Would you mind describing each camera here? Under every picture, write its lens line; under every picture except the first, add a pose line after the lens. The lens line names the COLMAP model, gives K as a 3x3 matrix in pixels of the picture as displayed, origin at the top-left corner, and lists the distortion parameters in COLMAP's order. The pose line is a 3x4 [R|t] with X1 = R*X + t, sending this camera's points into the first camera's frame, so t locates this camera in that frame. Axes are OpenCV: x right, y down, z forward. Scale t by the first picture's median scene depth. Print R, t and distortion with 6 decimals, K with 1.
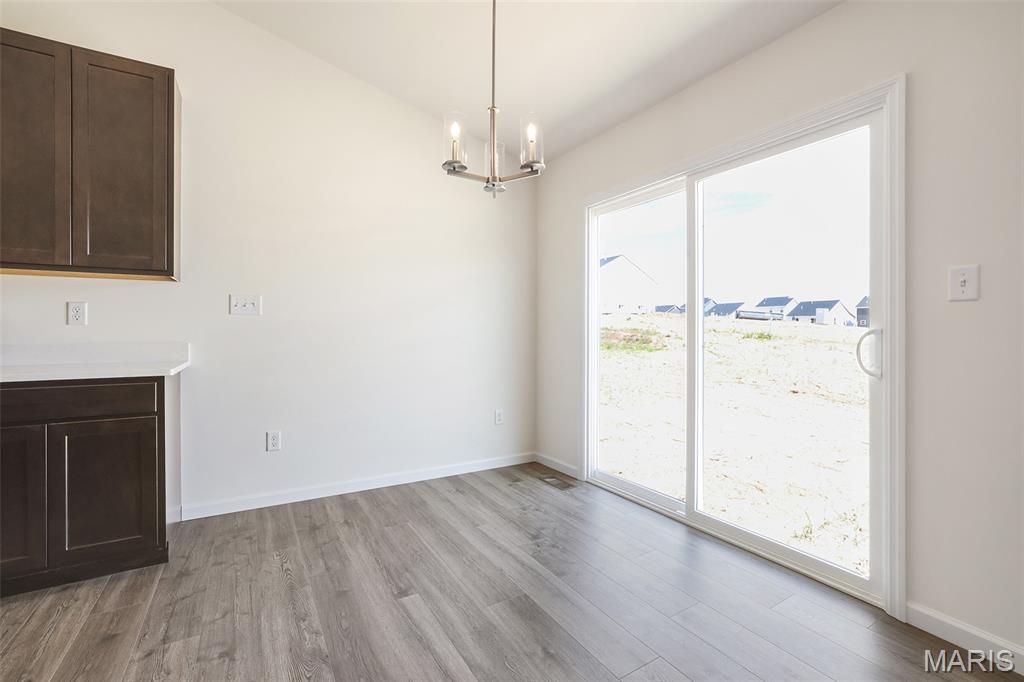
lens RADIAL K [[443.1, 0, 510.2], [0, 443.1, 332.2], [0, 0, 1]] dist [-0.045202, 0.016172]
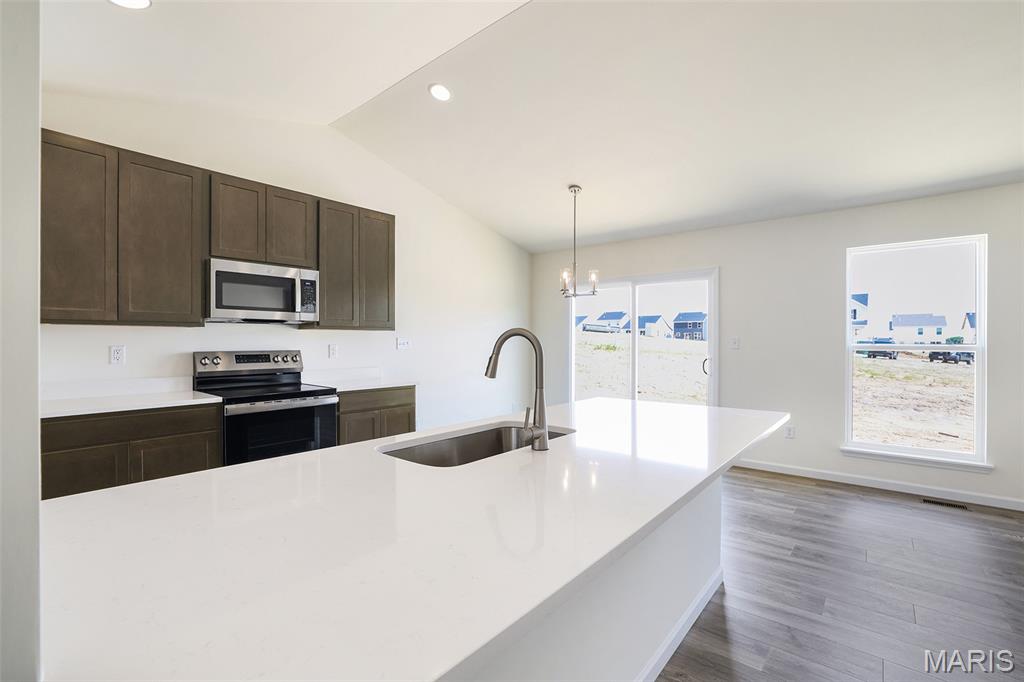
lens RADIAL K [[448.6, 0, 510.6], [0, 448.6, 346.3], [0, 0, 1]] dist [-0.047320, 0.015045]
pose [[0.947450, -0.006018, 0.319847, -0.920156], [0.003618, 0.999961, 0.008097, -0.076848], [-0.319883, -0.006514, 0.947435, -0.931912]]
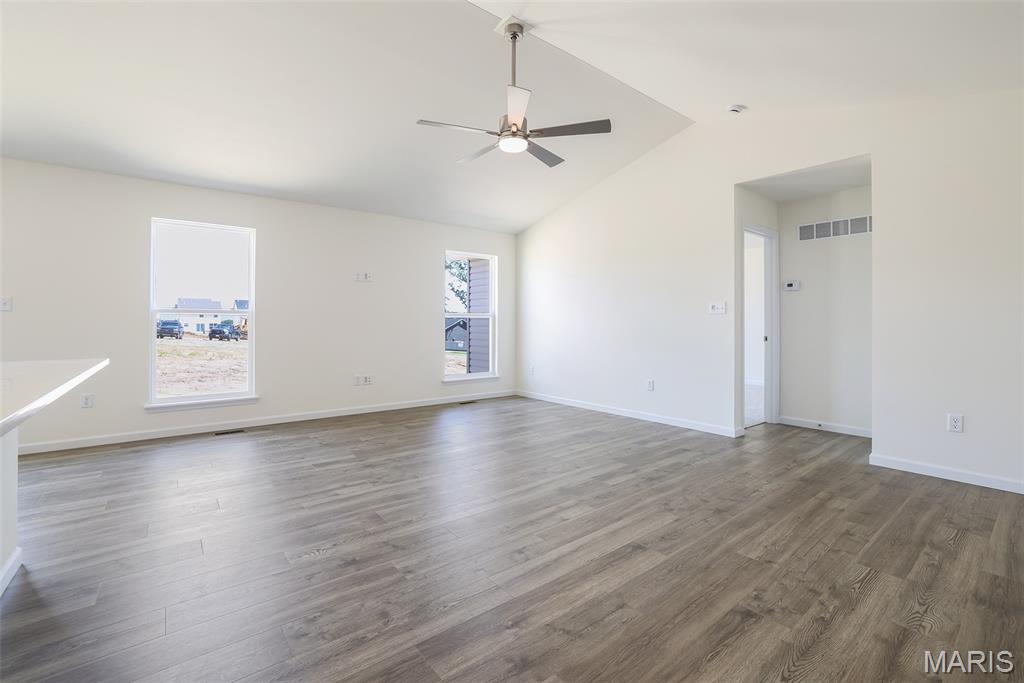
lens RADIAL K [[446.3, 0, 507.3], [0, 446.3, 318.8], [0, 0, 1]] dist [-0.038231, 0.011124]
pose [[-0.118633, 0.010458, 0.992883, -1.115250], [0.000969, 0.999945, -0.010417, 0.001950], [-0.992938, -0.000274, -0.118637, -0.989838]]
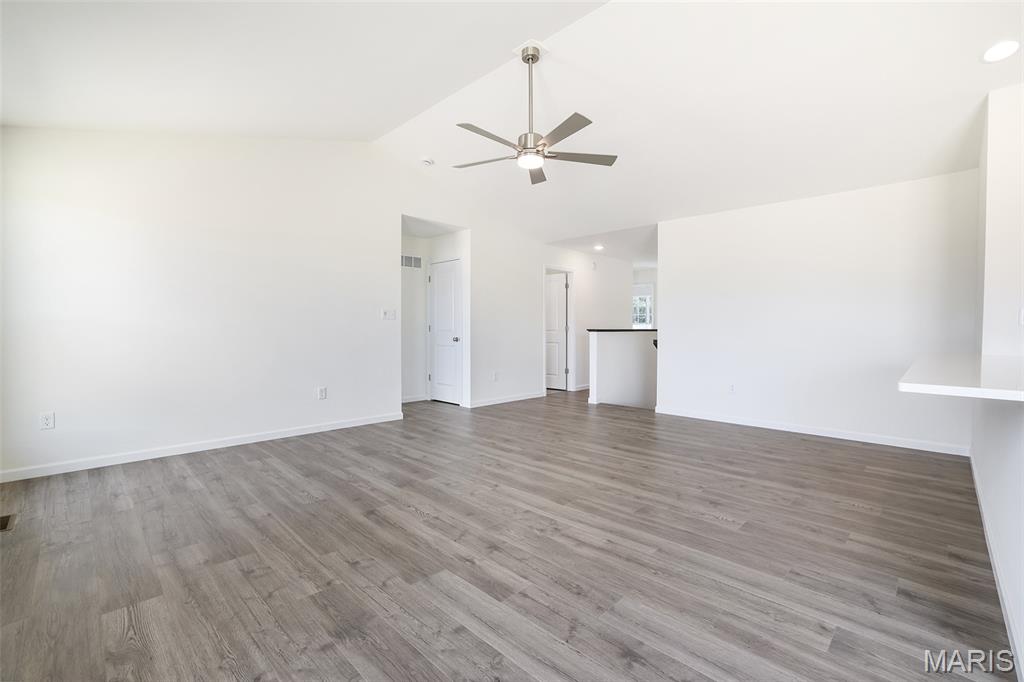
lens RADIAL K [[448.6, 0, 510.6], [0, 448.6, 346.3], [0, 0, 1]] dist [-0.047320, 0.015045]
pose [[-0.969852, 0.008361, -0.243552, 0.680220], [-0.002022, 0.999101, 0.042351, 0.001773], [0.243687, 0.041566, -0.968963, 0.265970]]
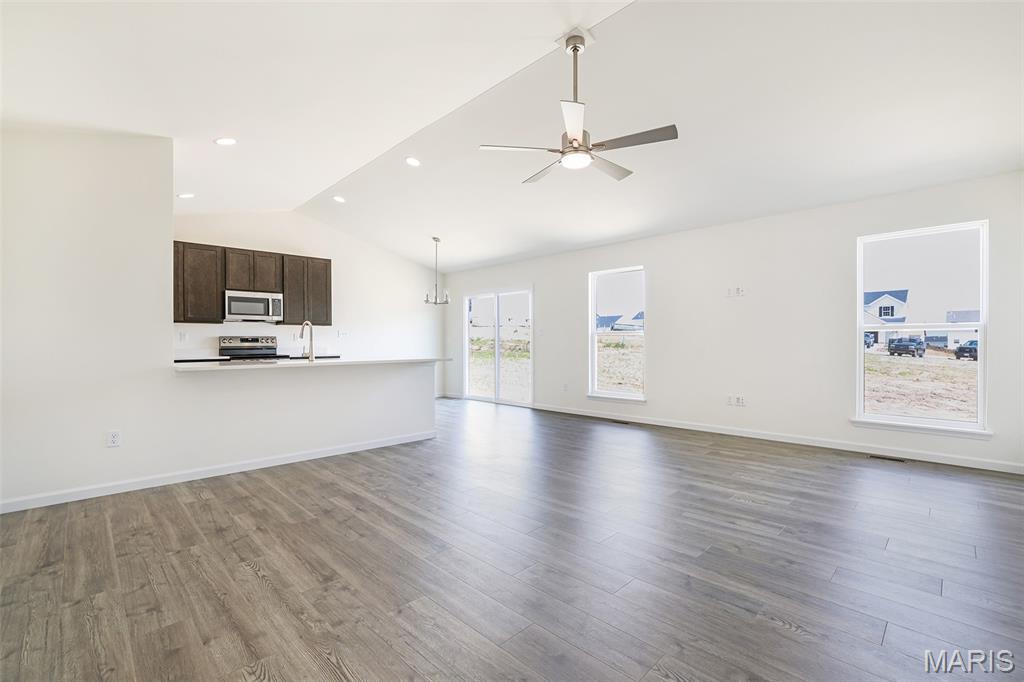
lens RADIAL K [[448.6, 0, 510.6], [0, 448.6, 346.3], [0, 0, 1]] dist [-0.047320, 0.015045]
pose [[0.972927, -0.008504, 0.230957, -0.262273], [0.007091, 0.999951, 0.006949, 0.007724], [-0.231005, -0.005123, 0.972939, -2.460488]]
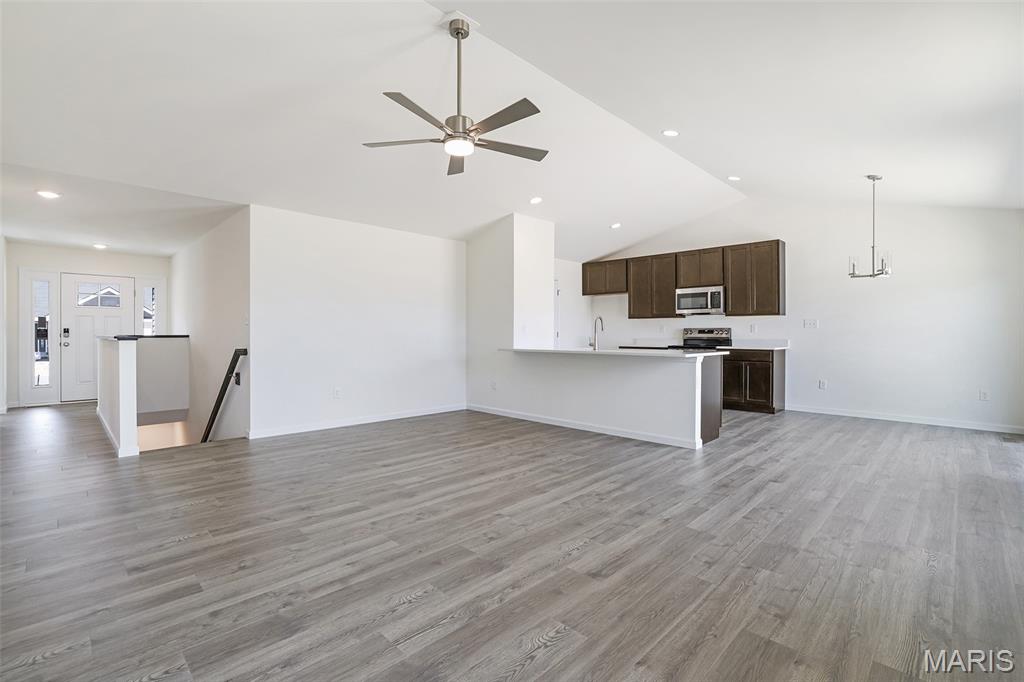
lens RADIAL K [[467.0, 0, 521.2], [0, 467.0, 337.9], [0, 0, 1]] dist [-0.050213, 0.015221]
pose [[0.257903, 0.007333, -0.966143, 1.632154], [-0.002963, 0.999972, 0.006799, 0.001321], [0.966166, 0.001109, 0.257918, -1.348793]]
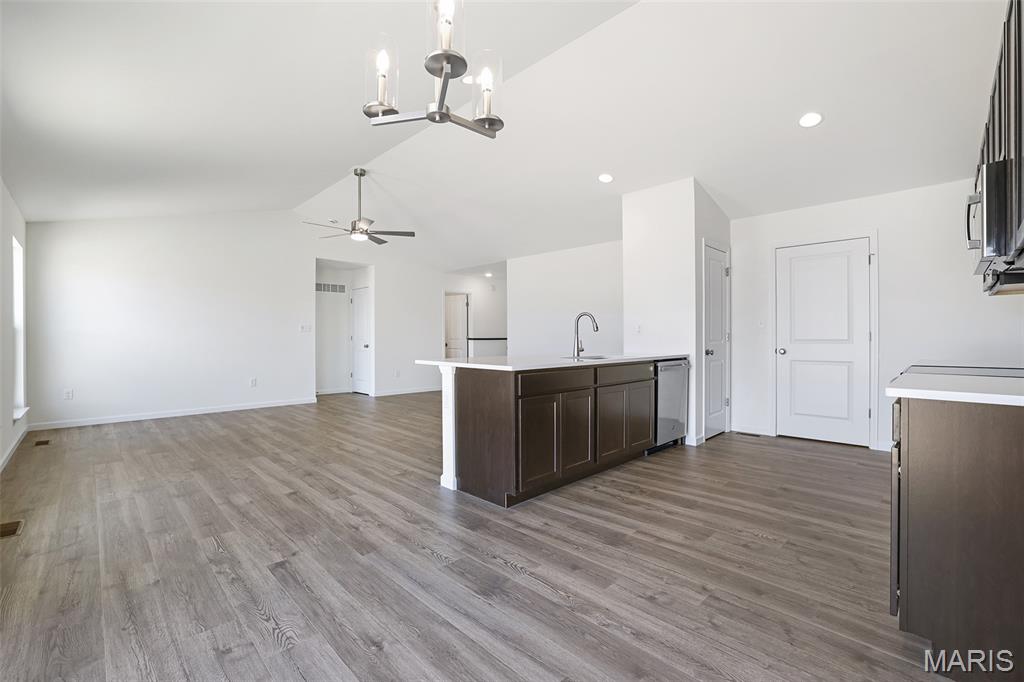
lens RADIAL K [[440.6, 0, 512.0], [0, 440.6, 341.0], [0, 0, 1]] dist [-0.044108, 0.010806]
pose [[-0.969987, 0.003785, -0.243129, 0.015492], [0.001334, 0.999947, 0.010244, -0.000963], [0.243155, 0.009612, -0.969940, 1.383123]]
